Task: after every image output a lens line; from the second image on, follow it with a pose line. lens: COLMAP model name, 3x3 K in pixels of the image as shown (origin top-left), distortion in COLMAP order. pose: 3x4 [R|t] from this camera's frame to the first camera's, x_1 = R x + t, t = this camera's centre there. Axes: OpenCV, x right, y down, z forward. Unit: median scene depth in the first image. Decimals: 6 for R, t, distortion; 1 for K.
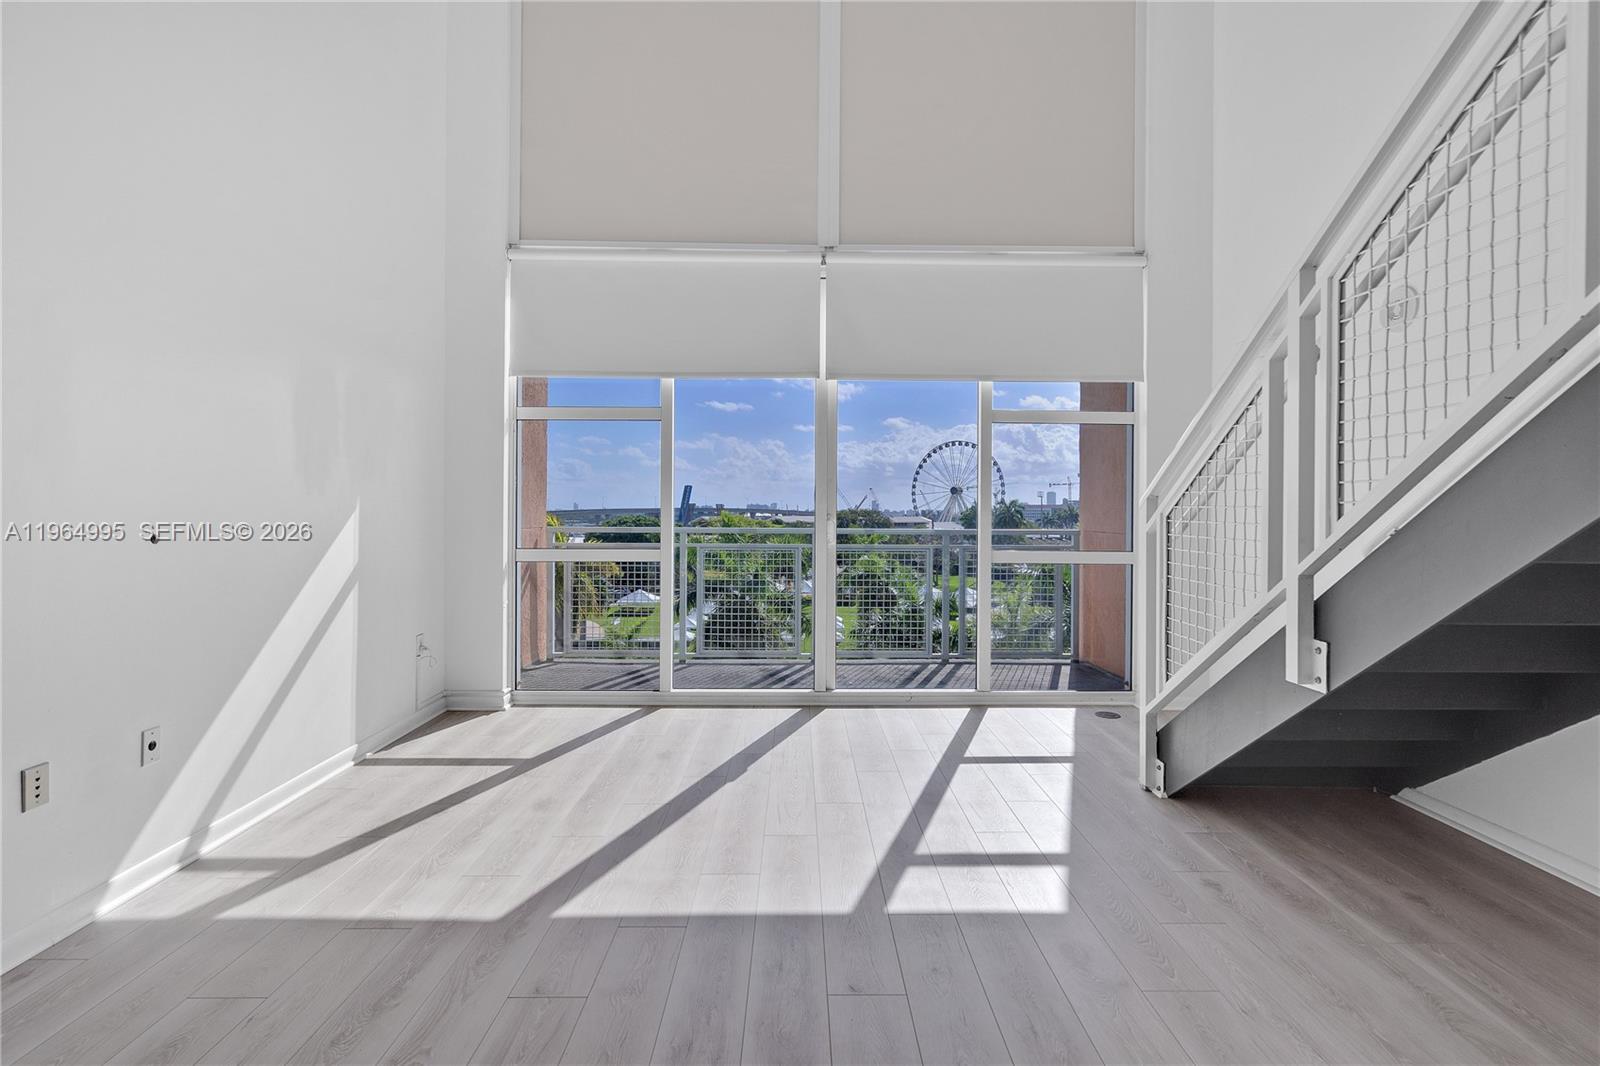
lens RADIAL K [[739.7, 0, 802.2], [0, 739.7, 522.0], [0, 0, 1]] dist [-0.002776, 0.000665]
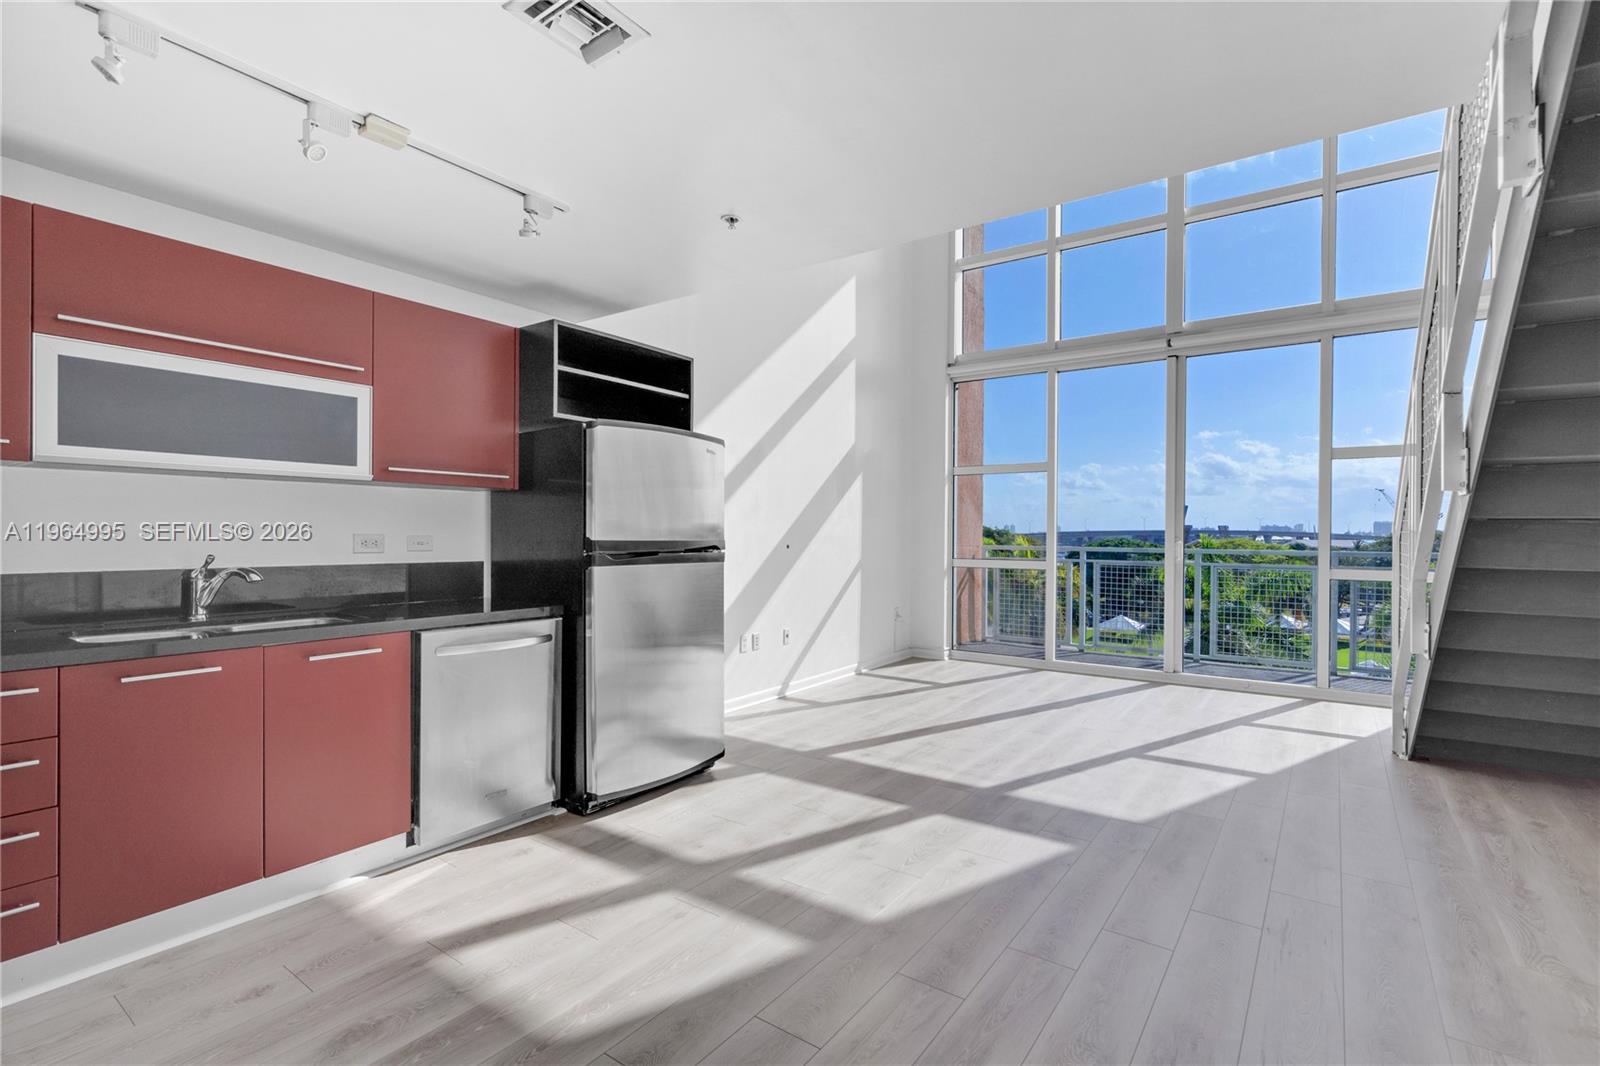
lens RADIAL K [[741.1, 0, 802.8], [0, 741.1, 538.2], [0, 0, 1]] dist [0.000752, 0.000782]
pose [[0.808145, 0.004466, -0.588967, 0.272749], [-0.009452, 0.999941, -0.005387, 0.004827], [0.588908, 0.009920, 0.808139, -0.441537]]
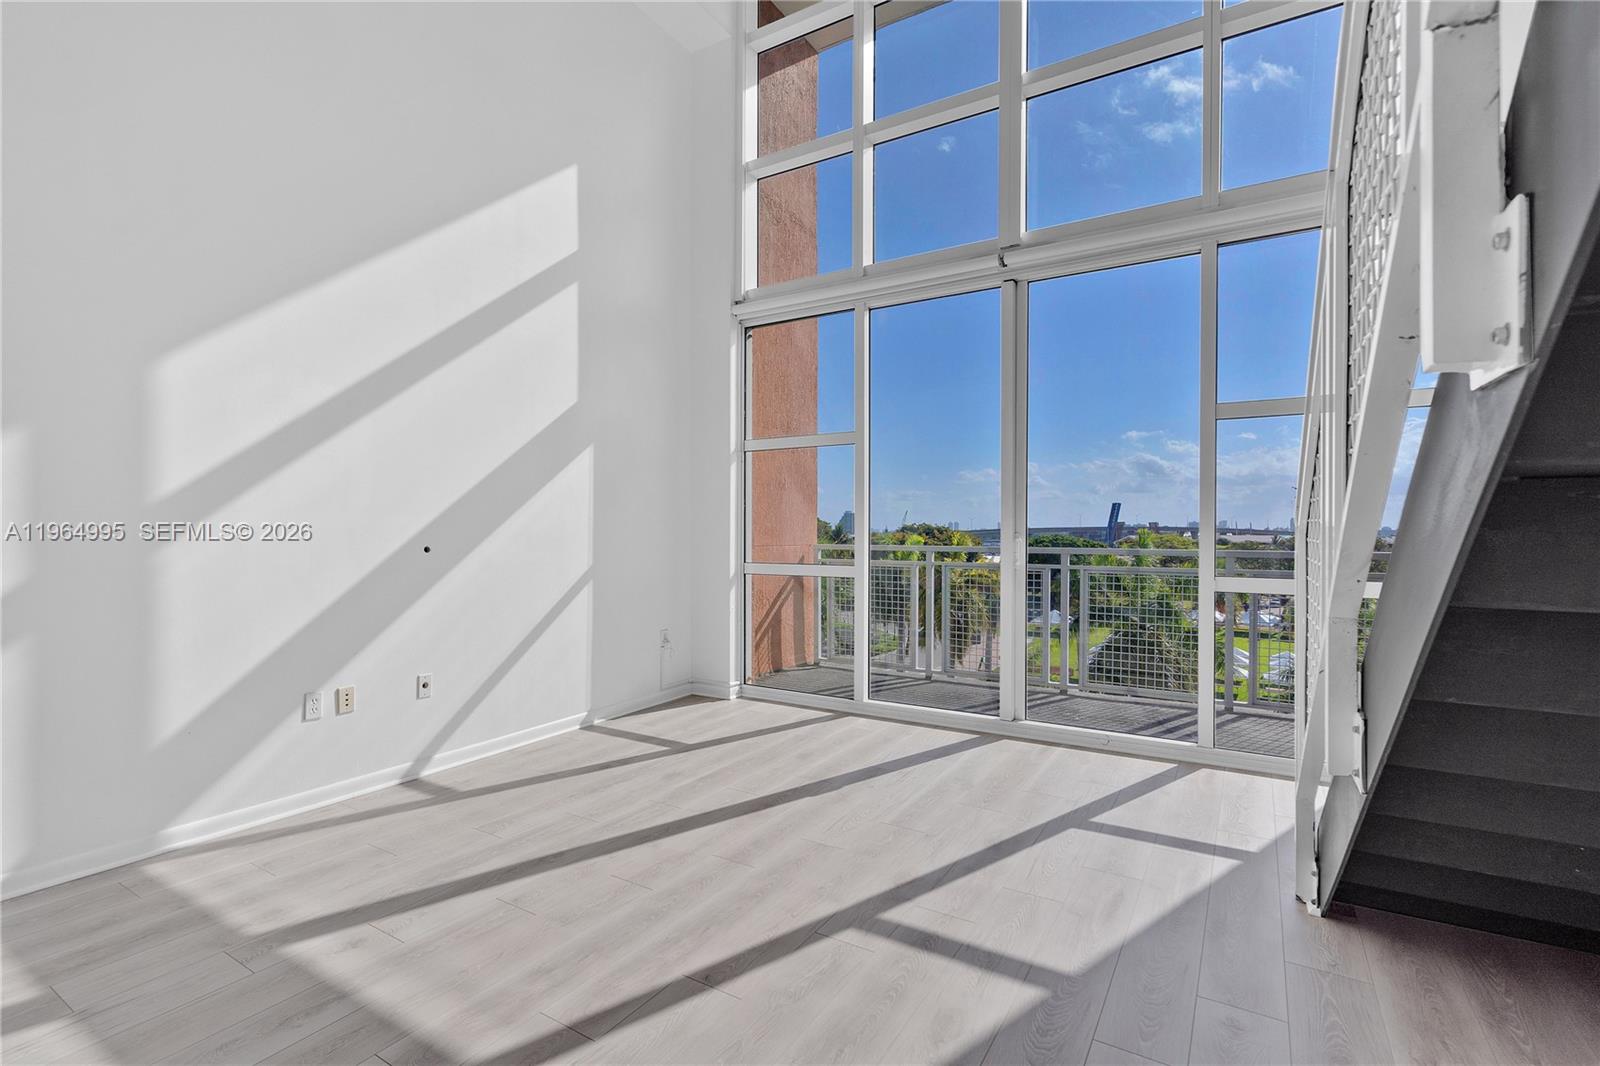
lens RADIAL K [[732.4, 0, 804.3], [0, 732.4, 536.8], [0, 0, 1]] dist [-0.001493, 0.000407]
pose [[0.847274, 0.001021, -0.531155, 0.301427], [-0.004272, 0.999979, -0.004893, 0.000852], [0.531139, 0.006414, 0.847261, 0.072341]]
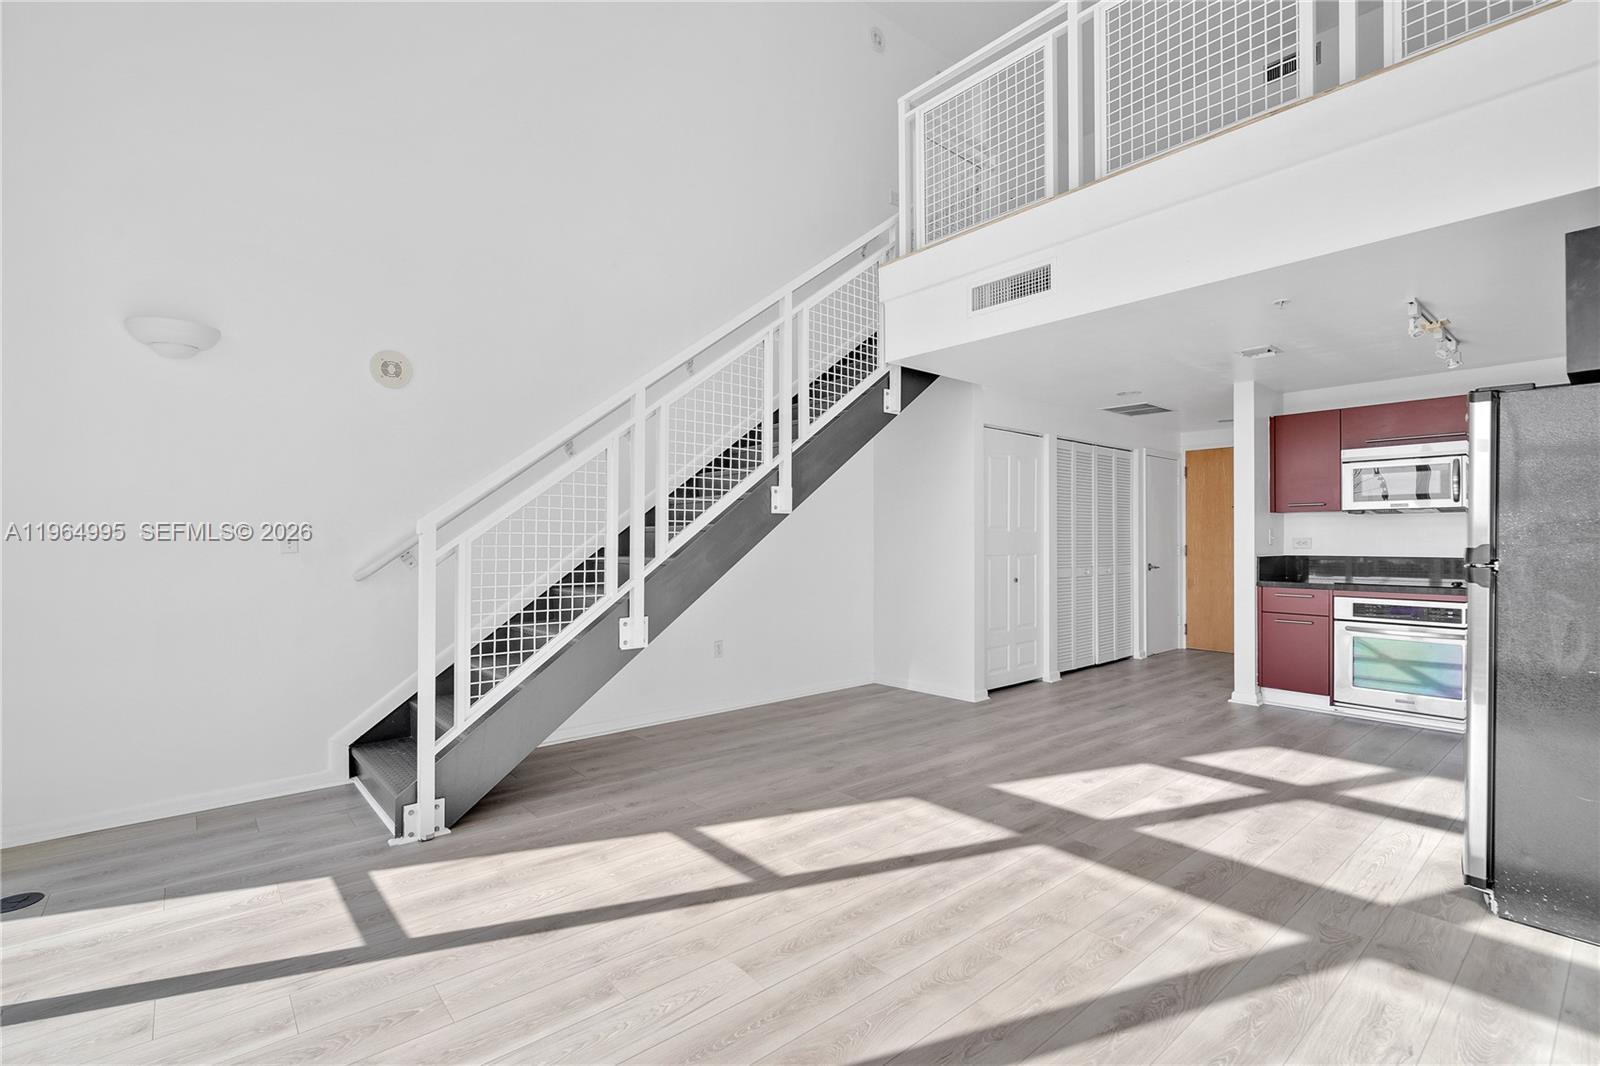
lens RADIAL K [[732.4, 0, 804.3], [0, 732.4, 536.8], [0, 0, 1]] dist [-0.001493, 0.000407]
pose [[-0.647140, -0.000475, 0.762371, -0.367668], [0.007828, 0.999943, 0.007268, -0.011316], [-0.762331, 0.010671, -0.647099, 0.851342]]
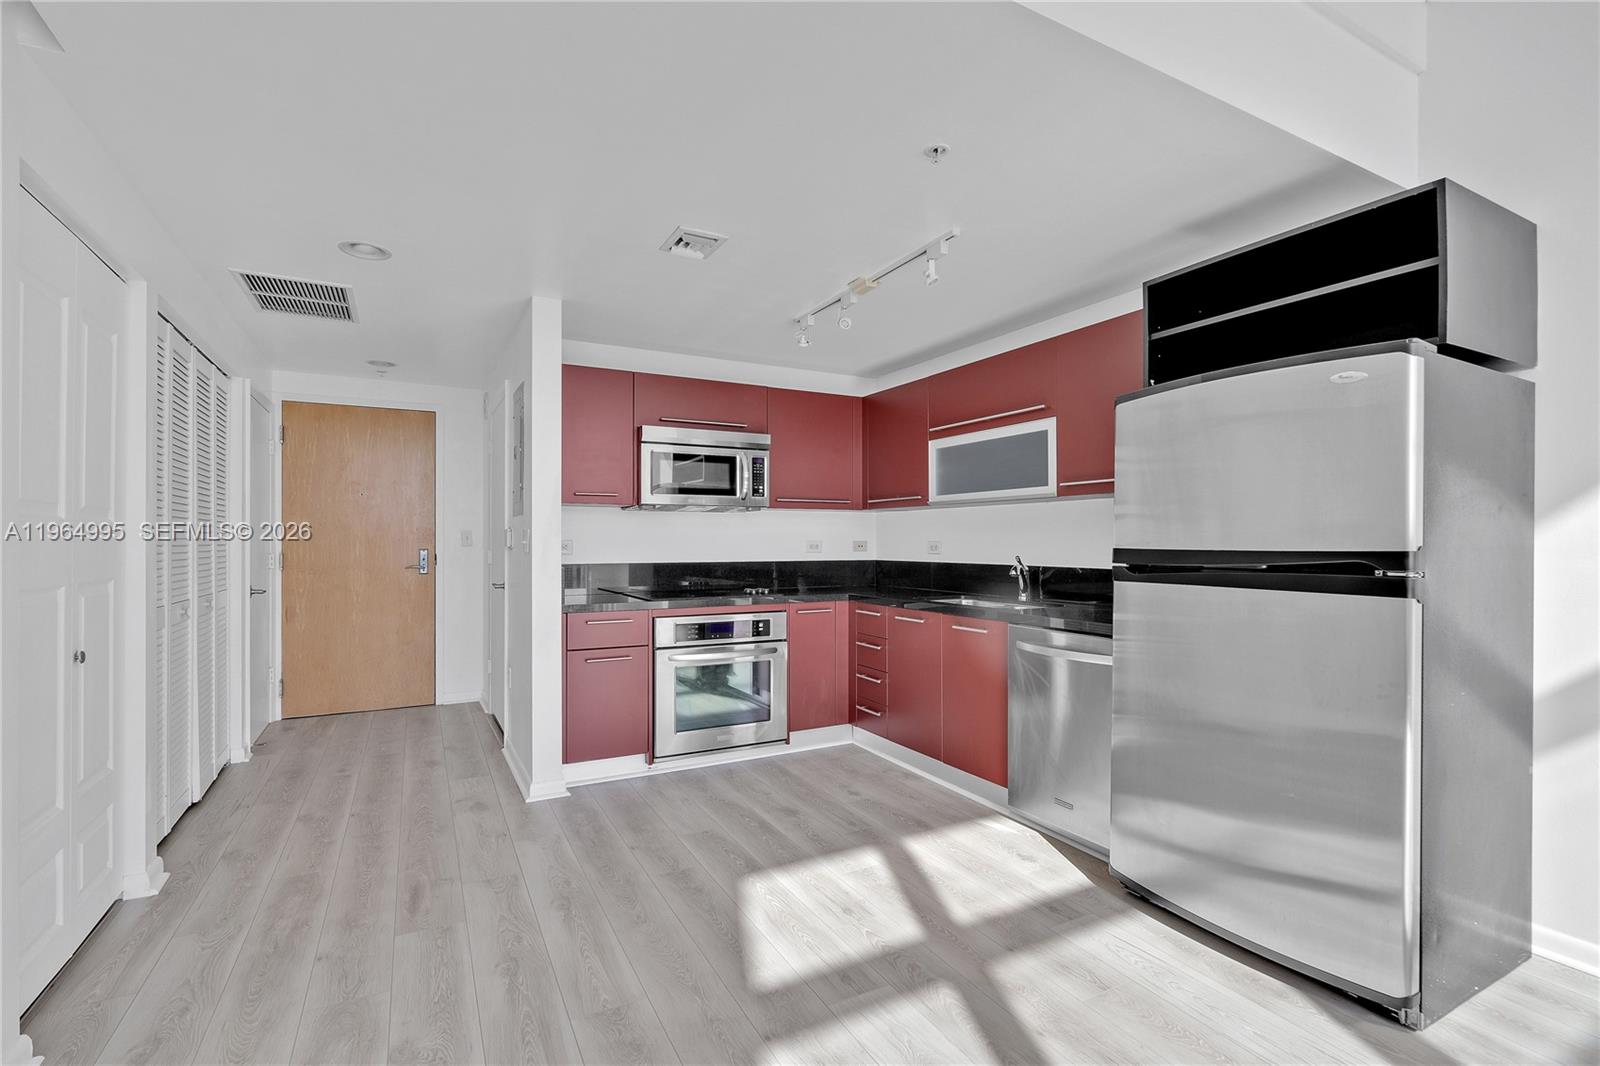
lens RADIAL K [[729.2, 0, 792.8], [0, 729.2, 538.6], [0, 0, 1]] dist [0.000947, 0.000751]
pose [[-0.891060, -0.005299, -0.453854, 0.176031], [-0.008417, 0.999953, 0.004850, -0.002604], [0.453807, 0.008142, -0.891063, 0.349855]]
